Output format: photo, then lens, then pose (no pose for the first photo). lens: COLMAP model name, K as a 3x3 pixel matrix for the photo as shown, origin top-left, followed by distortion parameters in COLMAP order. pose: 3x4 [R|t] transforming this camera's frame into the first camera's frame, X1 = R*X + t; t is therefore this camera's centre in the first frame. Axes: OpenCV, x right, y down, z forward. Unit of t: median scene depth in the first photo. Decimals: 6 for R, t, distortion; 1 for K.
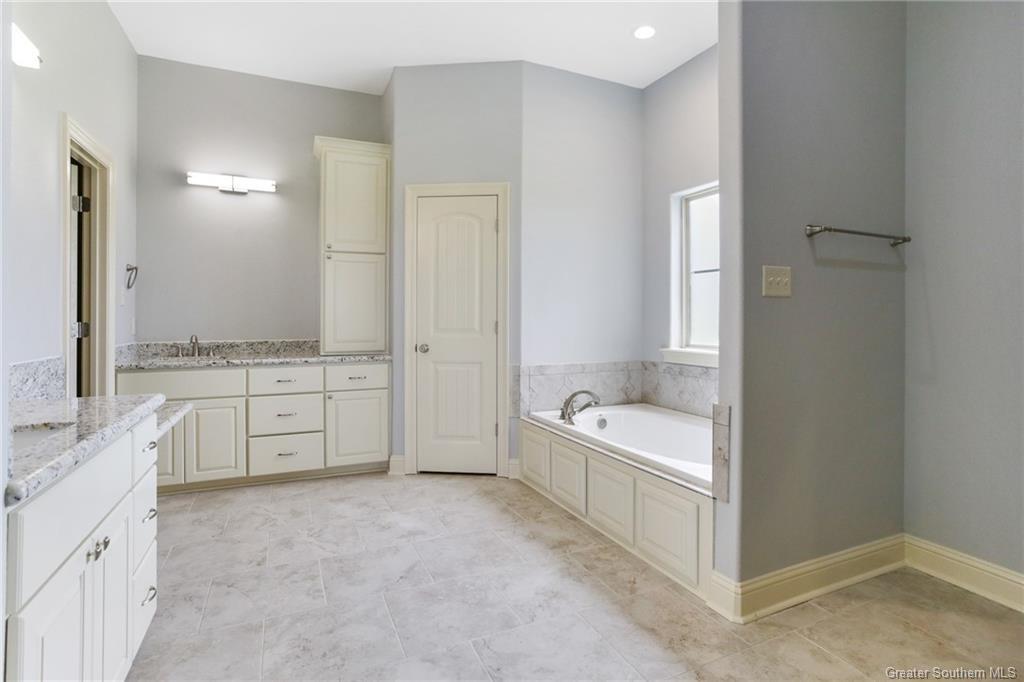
lens RADIAL K [[515.0, 0, 510.1], [0, 515.0, 317.1], [0, 0, 1]] dist [-0.012057, 0.000289]
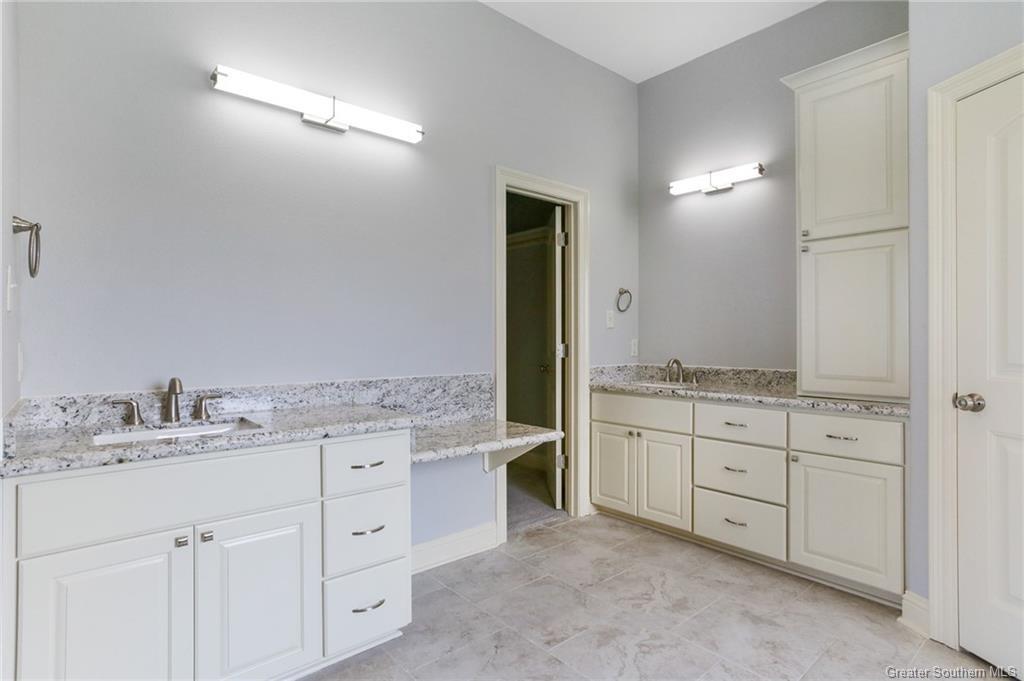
lens RADIAL K [[512.2, 0, 513.2], [0, 512.2, 335.5], [0, 0, 1]] dist [-0.060073, 0.035722]
pose [[0.284018, -0.006671, -0.958796, 0.173163], [0.002355, 0.999978, -0.006260, -0.001249], [0.958816, -0.000480, 0.284027, 0.465927]]
